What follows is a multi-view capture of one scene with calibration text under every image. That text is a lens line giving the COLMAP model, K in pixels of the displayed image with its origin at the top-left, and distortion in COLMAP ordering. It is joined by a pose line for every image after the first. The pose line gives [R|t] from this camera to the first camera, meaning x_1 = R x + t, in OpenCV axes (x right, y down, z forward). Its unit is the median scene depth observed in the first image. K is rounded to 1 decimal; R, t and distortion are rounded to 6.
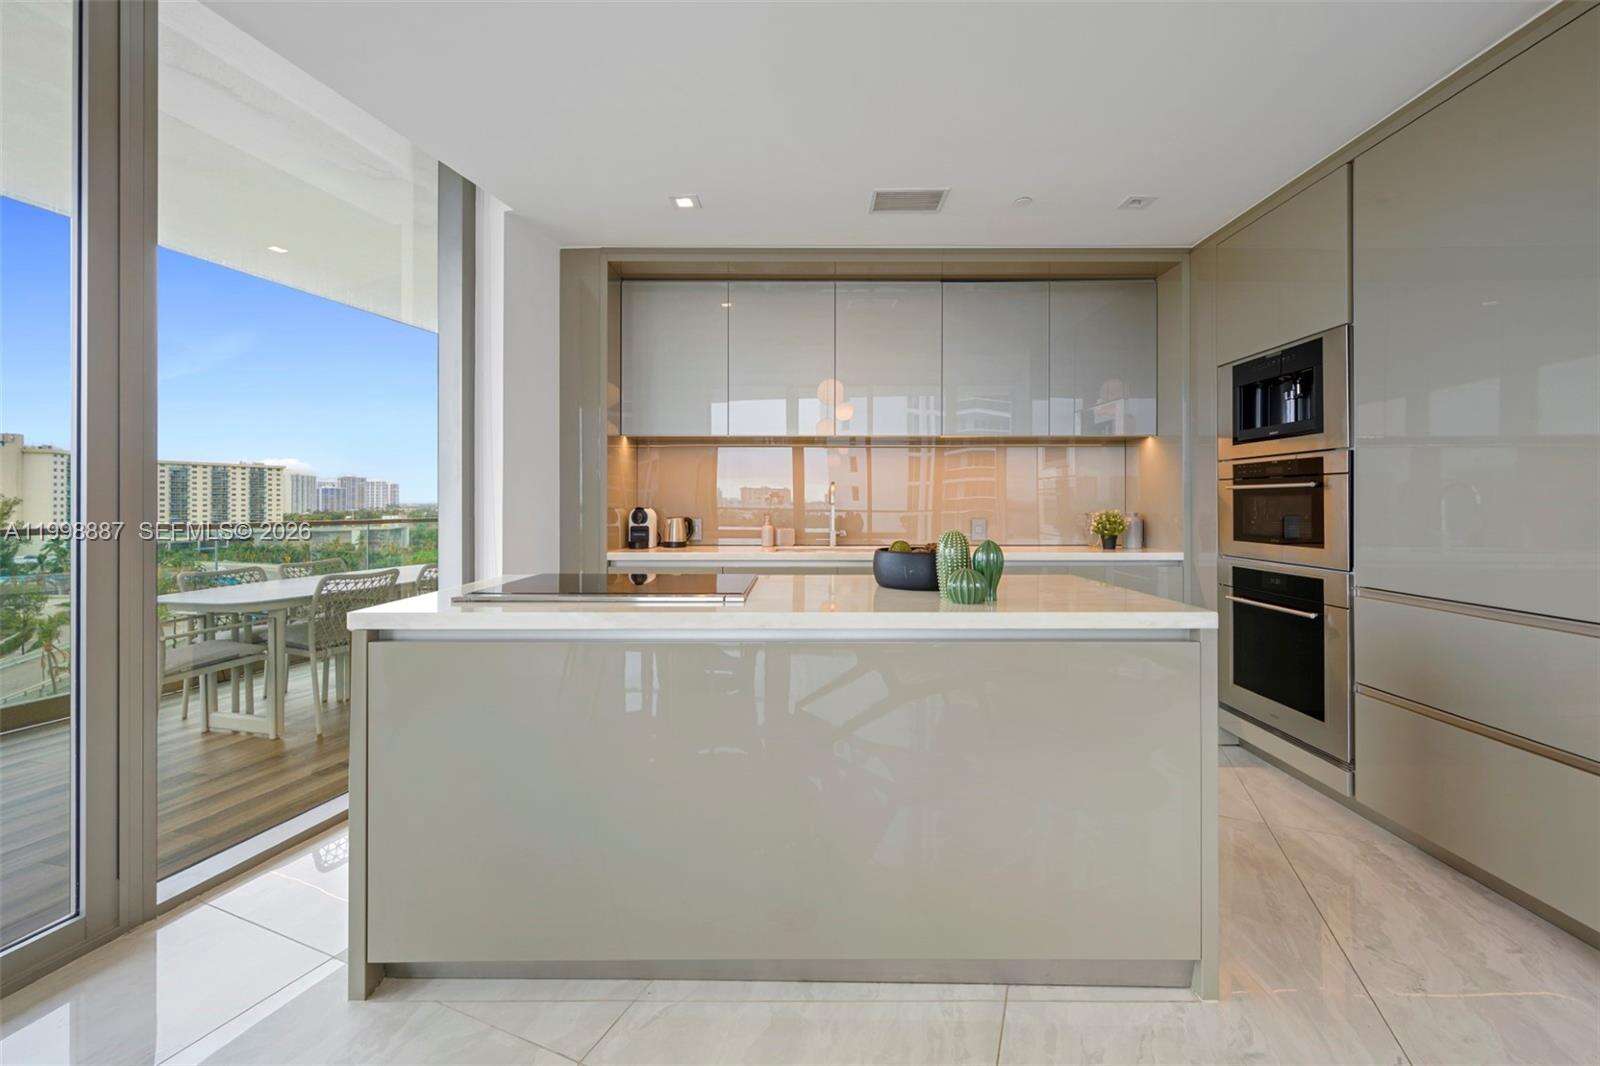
lens RADIAL K [[642.5, 0, 854.9], [0, 642.5, 503.6], [0, 0, 1]] dist [0.007072, 0.000191]
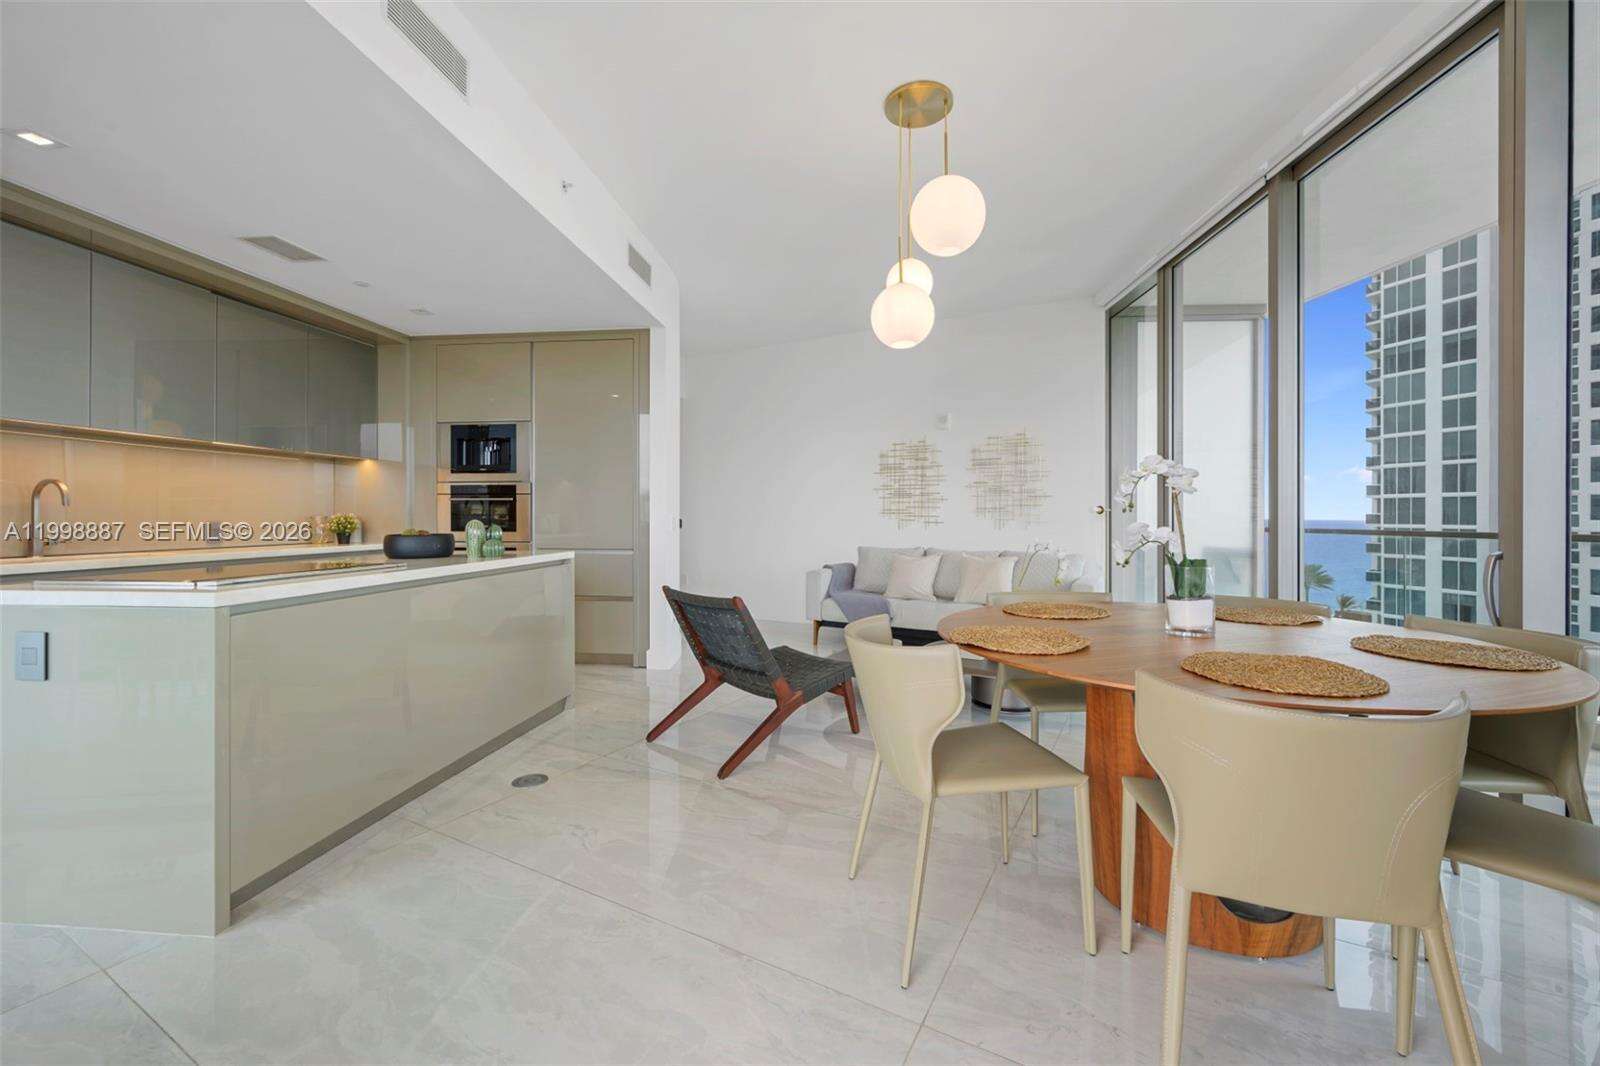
lens RADIAL K [[642.5, 0, 804.1], [0, 642.5, 517.4], [0, 0, 1]] dist [0.007072, 0.000191]
pose [[0.098741, -0.008037, 0.995081, -0.969515], [0.000400, 0.999968, 0.008037, 0.008388], [-0.995113, -0.000395, 0.098741, -0.056797]]
